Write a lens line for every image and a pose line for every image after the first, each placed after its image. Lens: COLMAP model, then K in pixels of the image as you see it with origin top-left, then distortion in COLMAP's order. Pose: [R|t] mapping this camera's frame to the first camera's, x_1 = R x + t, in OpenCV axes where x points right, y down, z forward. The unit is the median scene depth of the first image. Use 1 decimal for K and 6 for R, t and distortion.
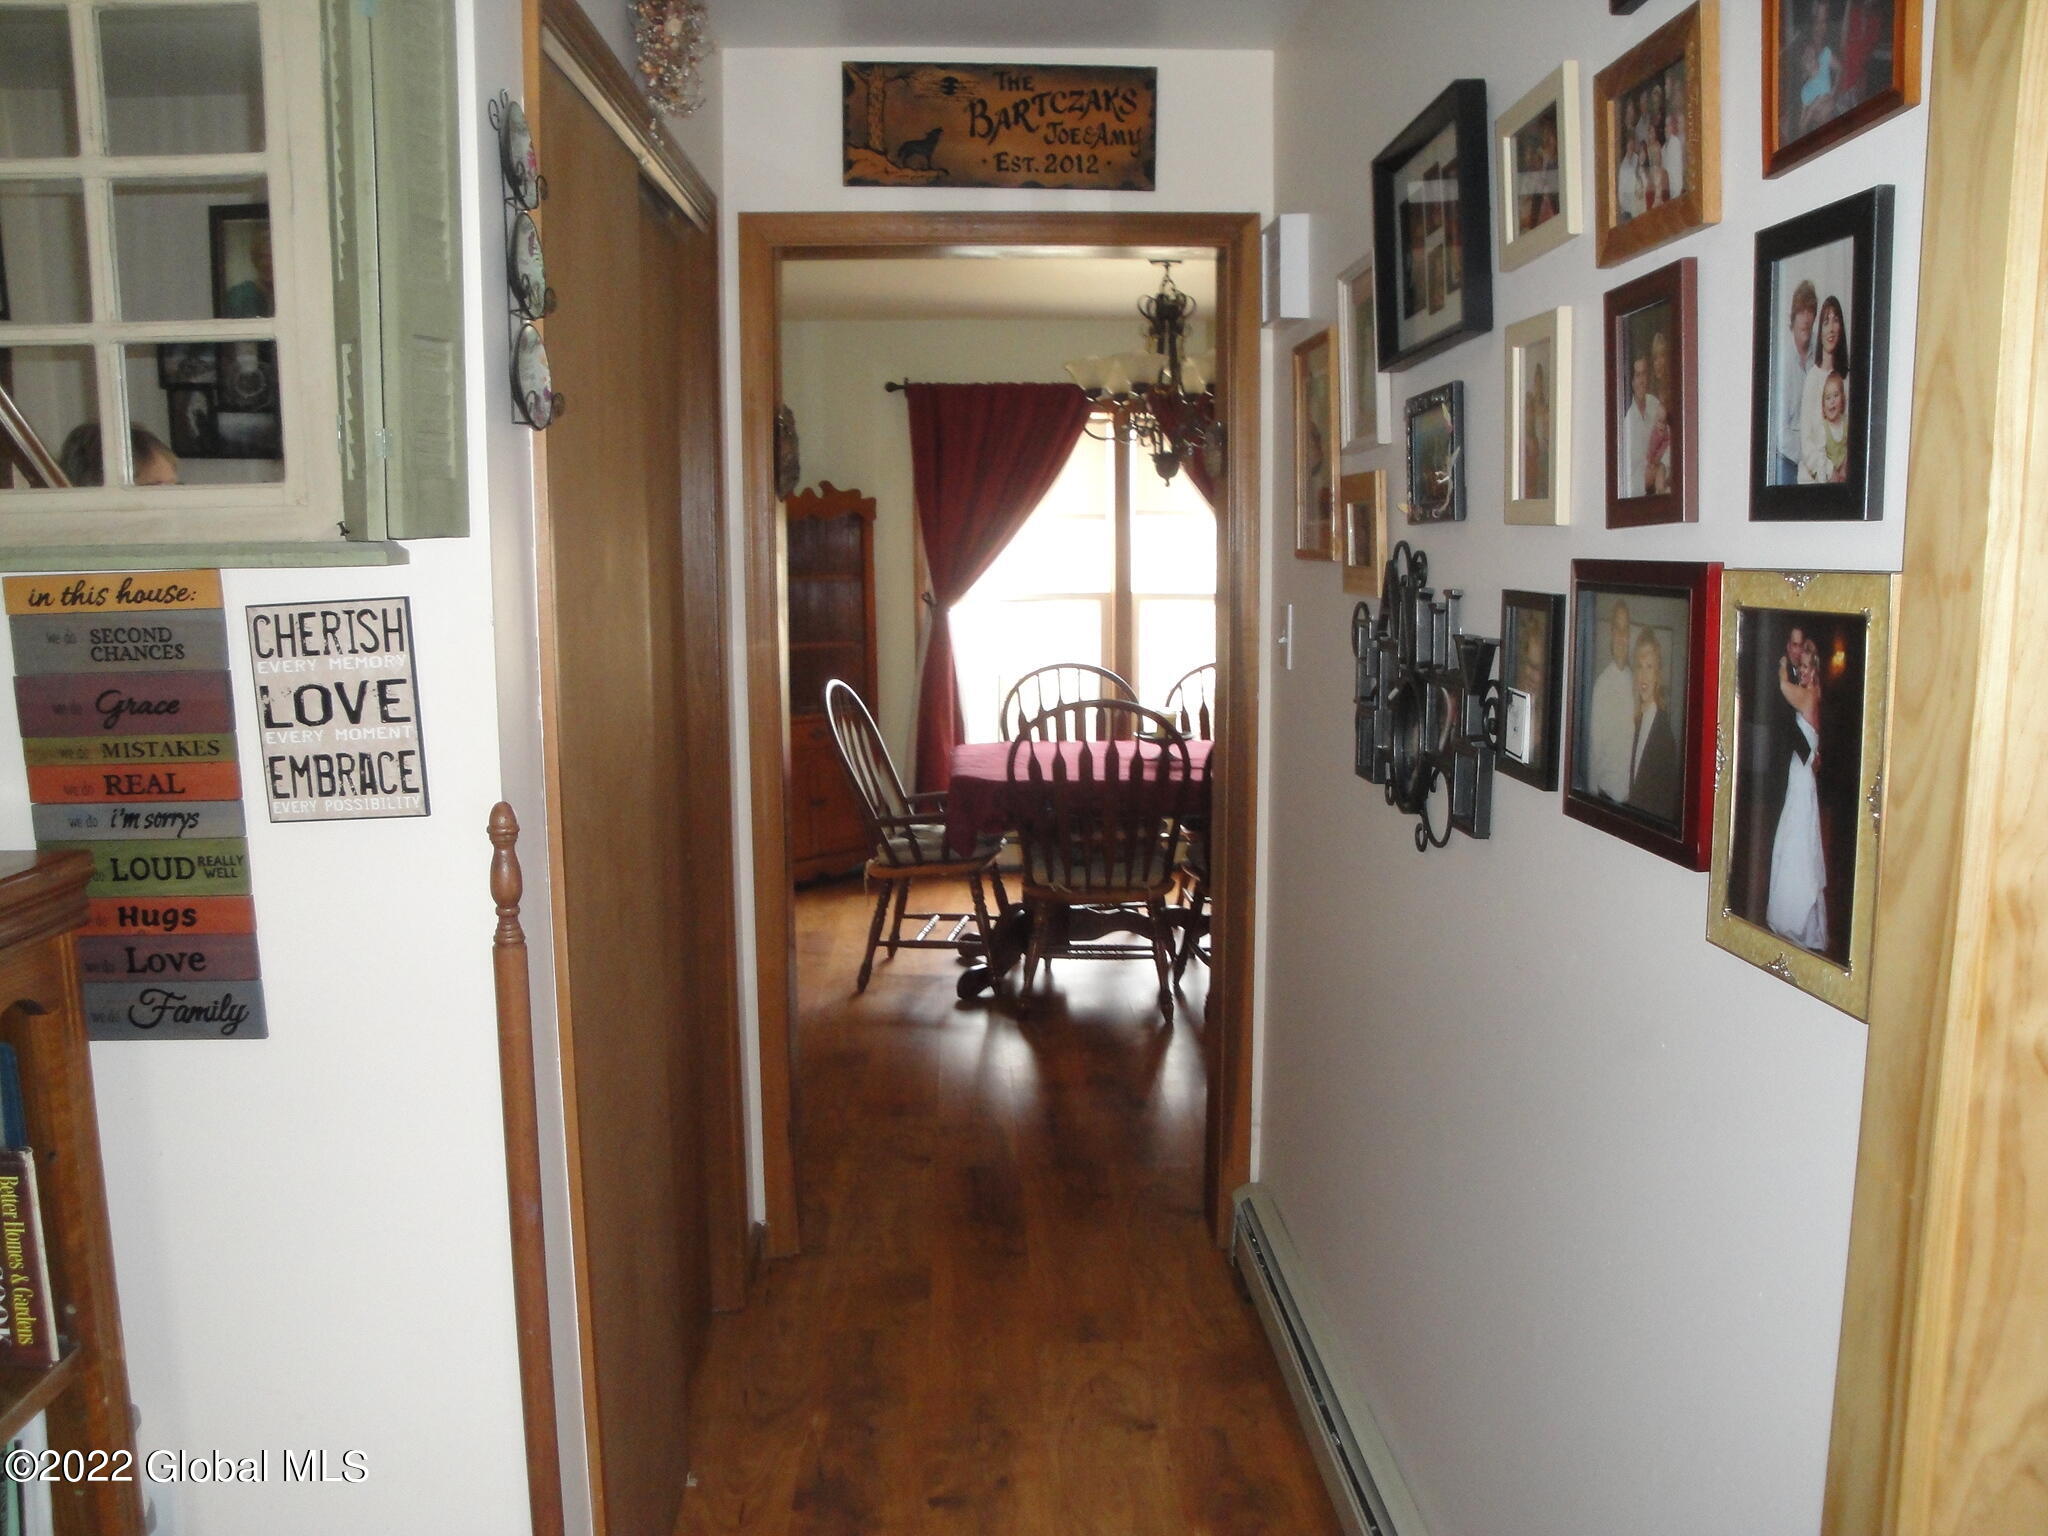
lens RADIAL K [[1678.6, 0, 1019.8], [0, 1678.6, 763.1], [0, 0, 1]] dist [-0.098832, 0.030371]
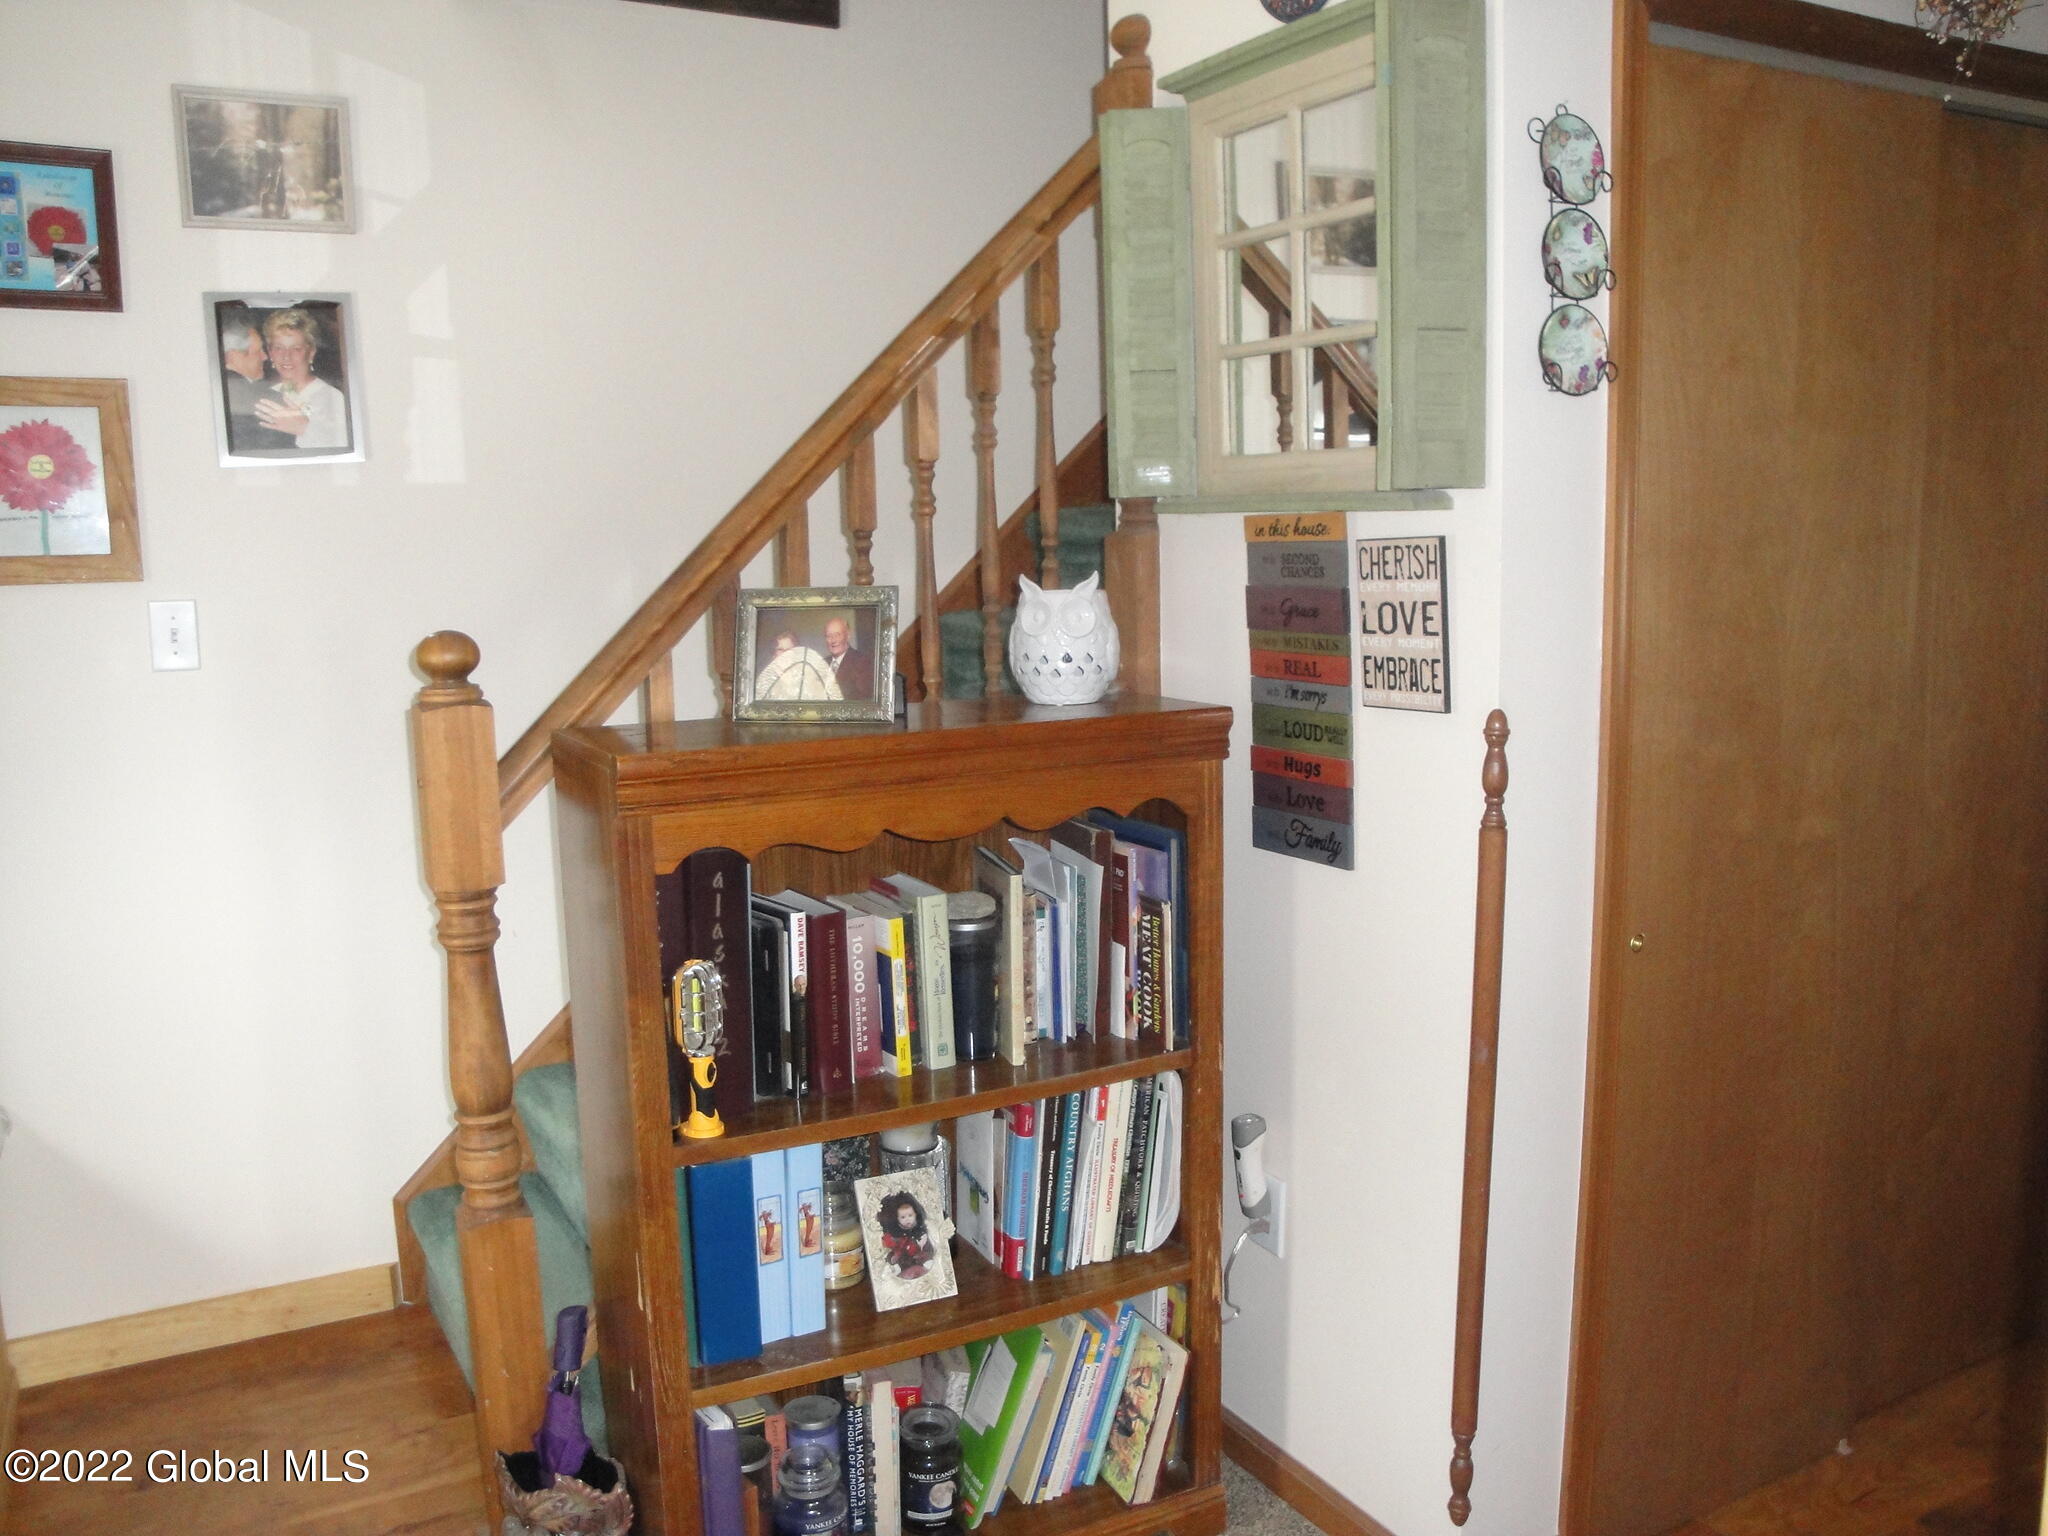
lens RADIAL K [[1678.6, 0, 1020.8], [0, 1678.6, 773.9], [0, 0, 1]] dist [-0.098832, 0.030371]
pose [[0.468938, 0.134771, -0.872888, 0.592345], [-0.106515, 0.989706, 0.095585, -0.008675], [0.876785, 0.048152, 0.478466, 0.128750]]
